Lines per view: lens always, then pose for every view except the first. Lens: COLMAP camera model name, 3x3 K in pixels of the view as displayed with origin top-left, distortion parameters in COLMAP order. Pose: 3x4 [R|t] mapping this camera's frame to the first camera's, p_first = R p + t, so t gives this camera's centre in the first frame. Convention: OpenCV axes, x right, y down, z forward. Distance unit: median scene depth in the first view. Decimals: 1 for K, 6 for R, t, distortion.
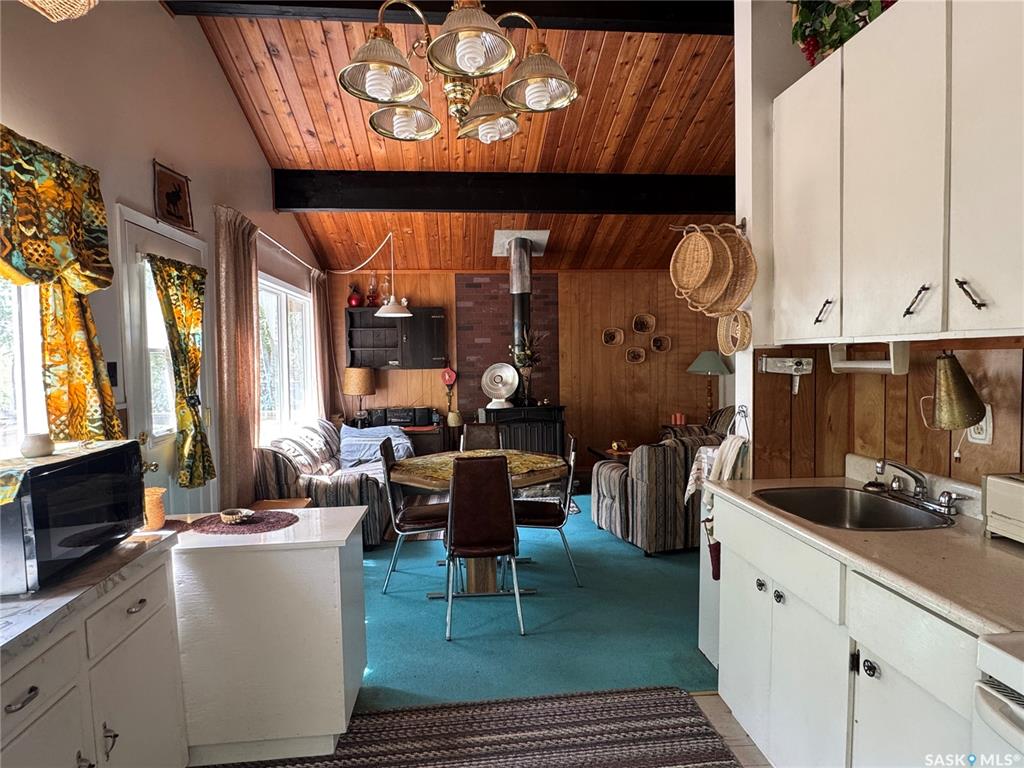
lens RADIAL K [[581.3, 0, 511.1], [0, 581.3, 379.7], [0, 0, 1]] dist [-0.002716, 0.000207]
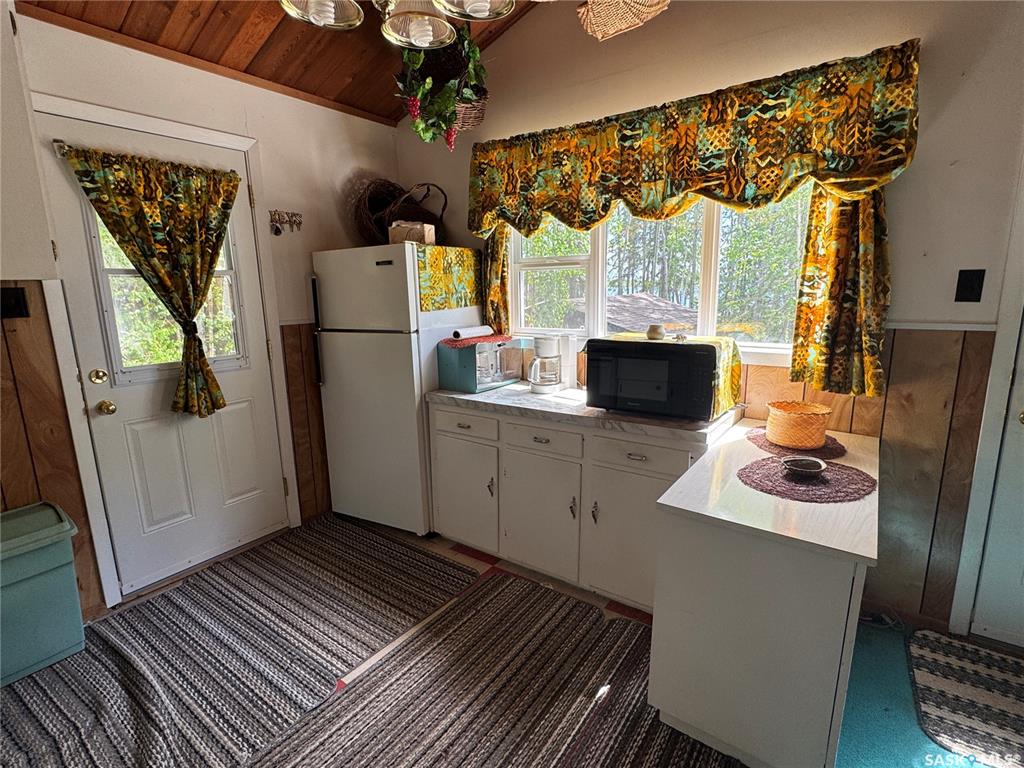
lens RADIAL K [[501.3, 0, 510.3], [0, 501.3, 383.1], [0, 0, 1]] dist [-0.004680, 0.001177]
pose [[-0.659394, 0.172876, -0.731651, 0.108656], [-0.001466, 0.972905, 0.231202, -0.015341], [0.751796, 0.153526, -0.641274, 0.411835]]
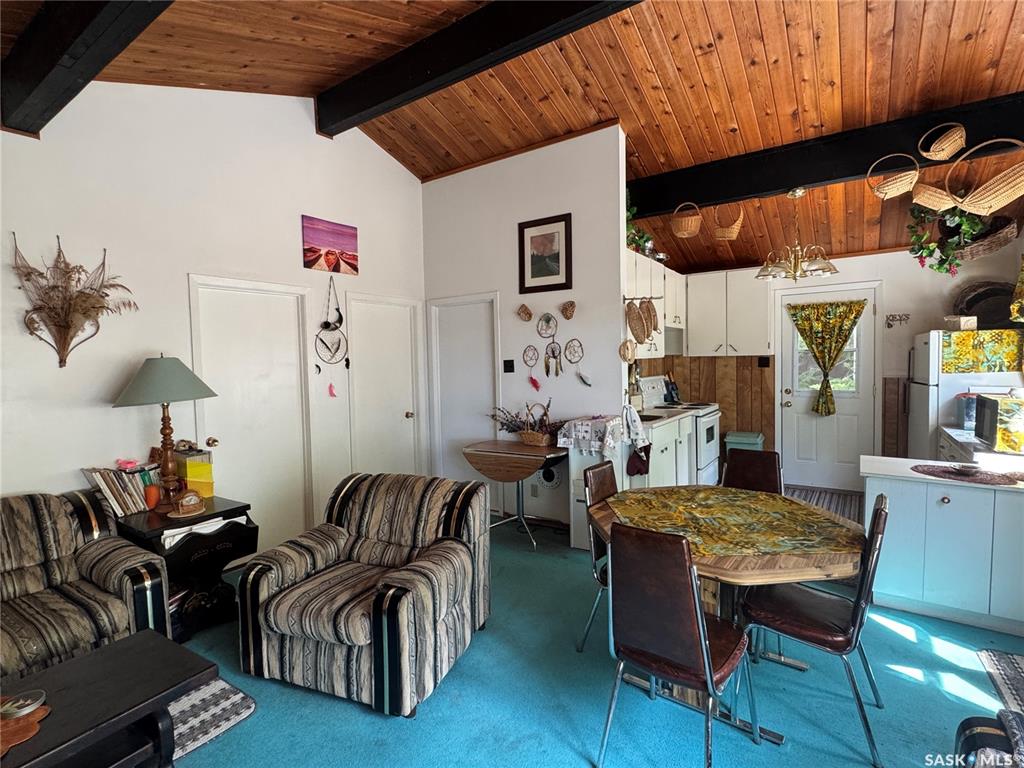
lens RADIAL K [[501.3, 0, 509.7], [0, 501.3, 382.0], [0, 0, 1]] dist [-0.004680, 0.001177]
pose [[-0.764265, 0.003657, 0.644892, -0.149620], [0.061187, 0.995884, 0.066865, -0.044165], [-0.641993, 0.090562, -0.761343, 0.951091]]
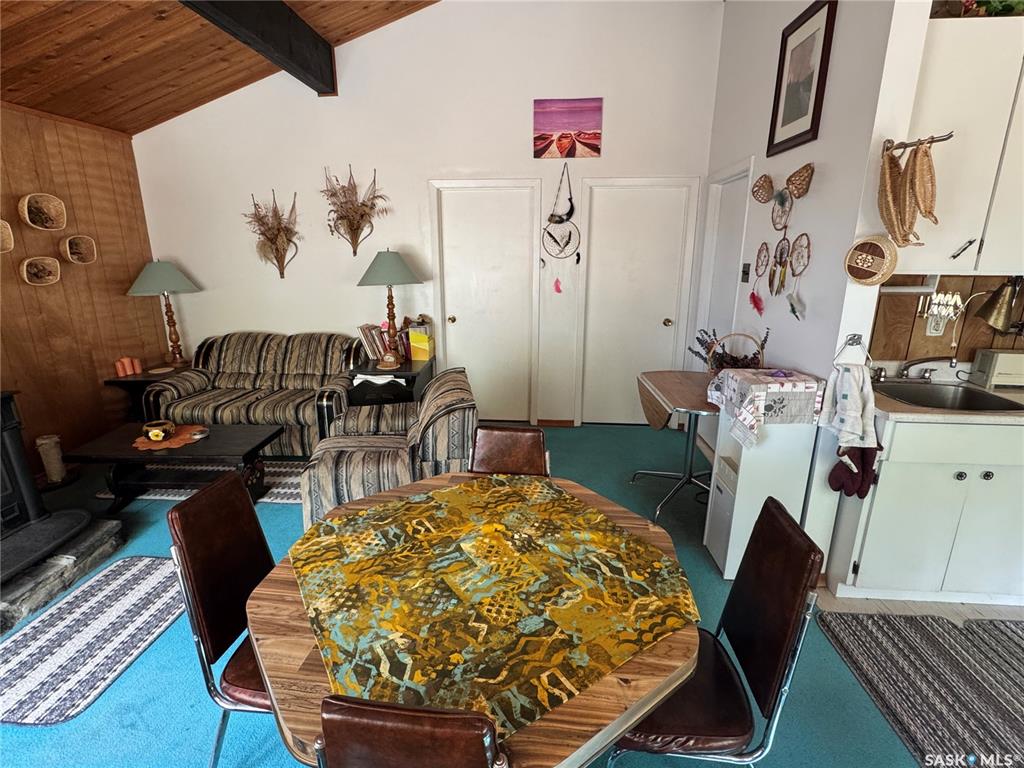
lens RADIAL K [[501.3, 0, 509.9], [0, 501.3, 380.7], [0, 0, 1]] dist [-0.004680, 0.001177]
pose [[0.169214, -0.241283, 0.955588, -0.216057], [0.038061, 0.970447, 0.238295, -0.041527], [-0.984844, -0.003952, 0.173396, 0.540746]]
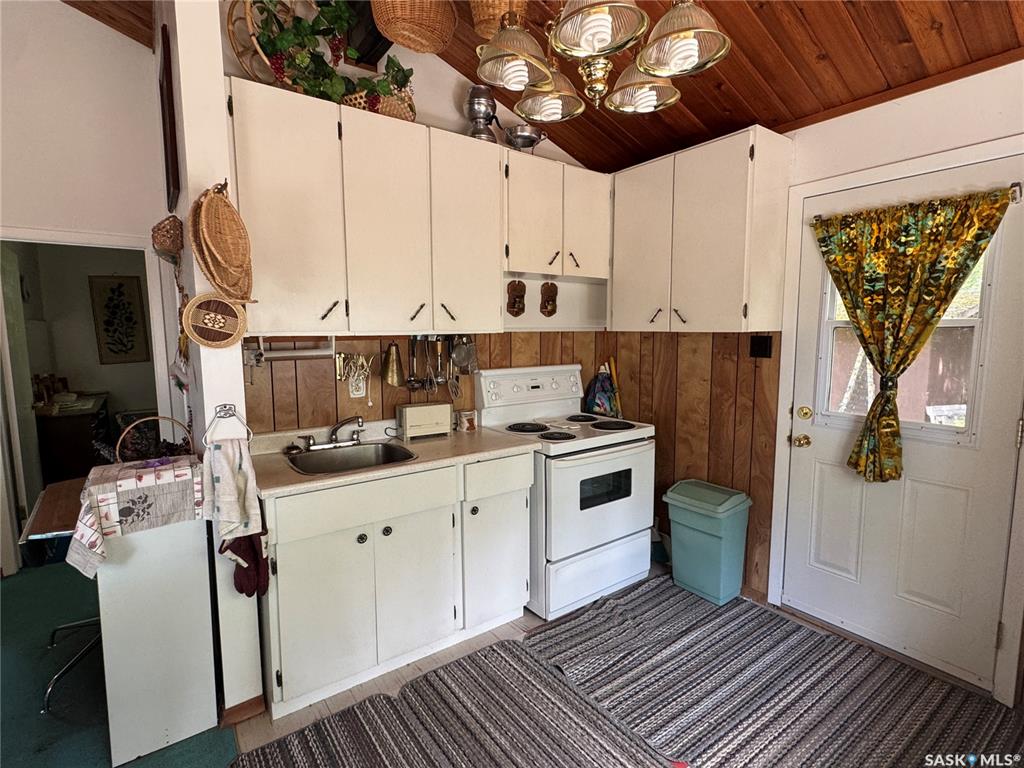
lens RADIAL K [[501.3, 0, 511.2], [0, 501.3, 383.3], [0, 0, 1]] dist [-0.004680, 0.001177]
pose [[-0.504919, -0.075128, 0.859891, -0.179702], [0.049388, 0.992058, 0.115675, -0.020632], [-0.861753, 0.100875, -0.497199, 0.372463]]
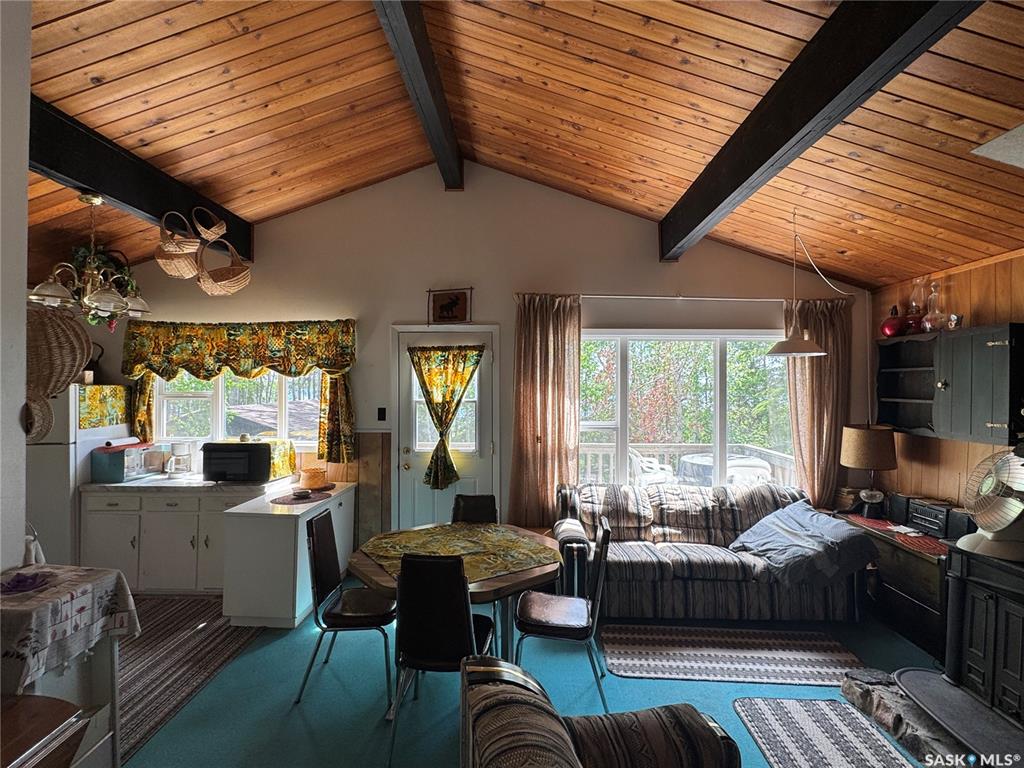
lens RADIAL K [[501.3, 0, 512.0], [0, 501.3, 382.6], [0, 0, 1]] dist [-0.004680, 0.001177]
pose [[-0.121137, 0.010366, -0.992582, 0.390685], [-0.043163, 0.998945, 0.015700, -0.067221], [0.991697, 0.044745, -0.120561, 0.681981]]
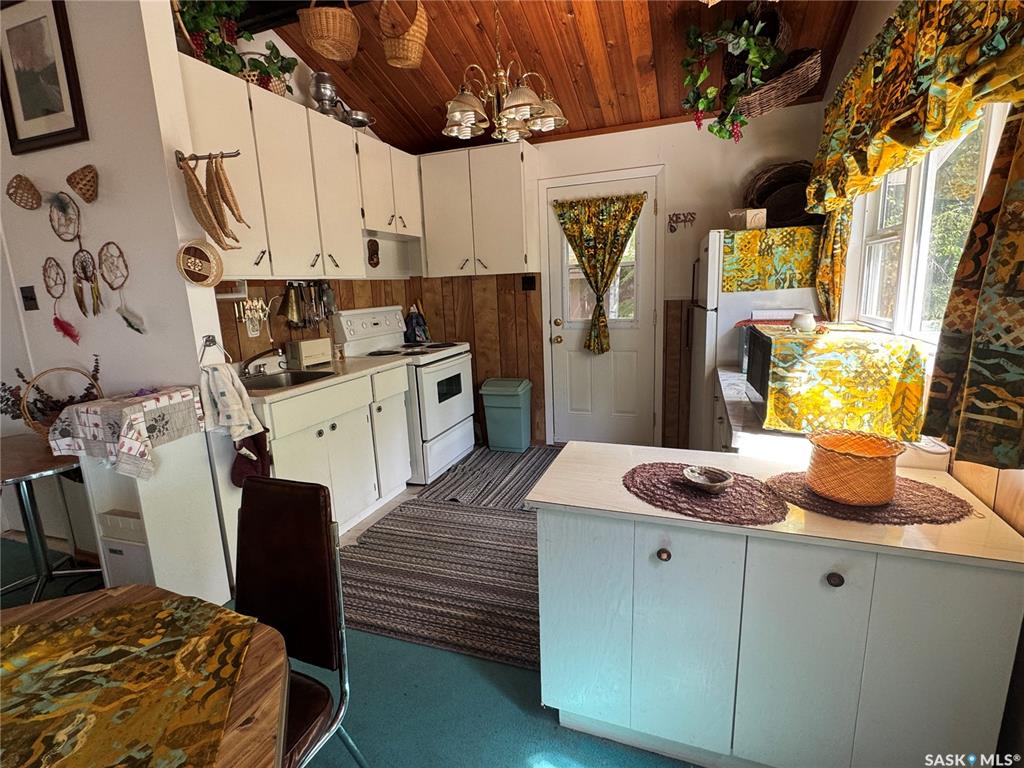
lens RADIAL K [[501.3, 0, 509.9], [0, 501.3, 382.4], [0, 0, 1]] dist [-0.004680, 0.001177]
pose [[-0.898535, -0.030070, 0.437871, -0.189597], [0.074894, 0.972514, 0.220472, -0.012403], [-0.432465, 0.230896, -0.871585, 0.590424]]
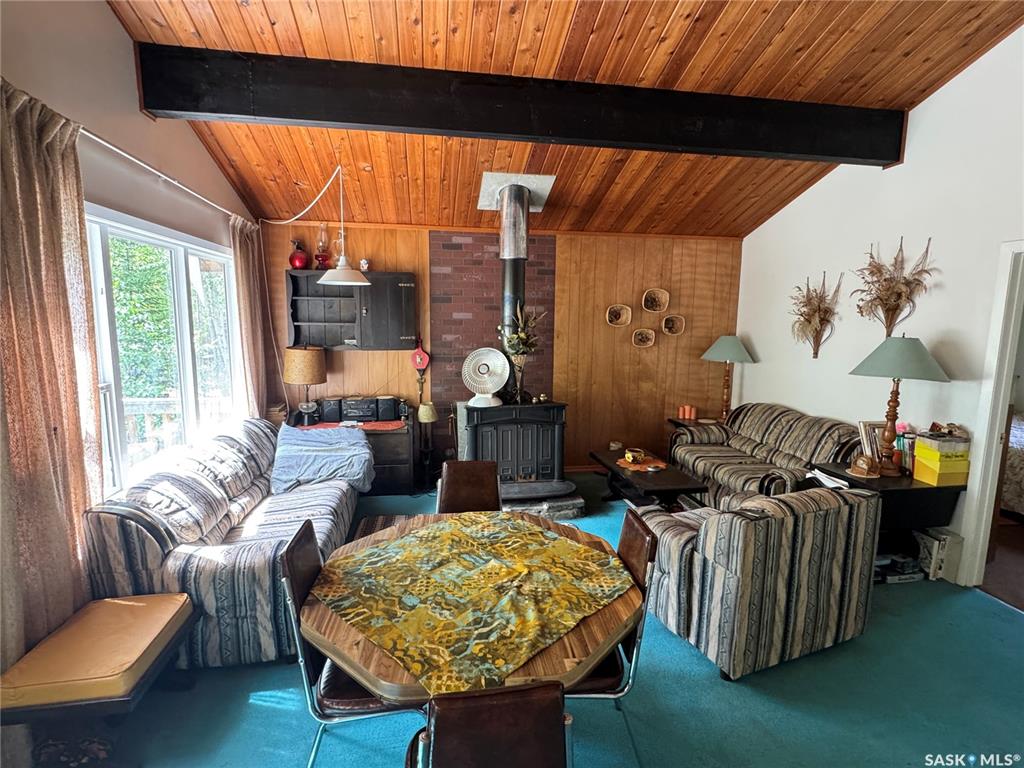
lens RADIAL K [[501.3, 0, 510.8], [0, 501.3, 381.9], [0, 0, 1]] dist [-0.004680, 0.001177]
pose [[0.997303, 0.017535, 0.071269, -0.033378], [-0.024241, 0.995244, 0.094348, -0.047957], [-0.069275, -0.095822, 0.992985, 0.320308]]
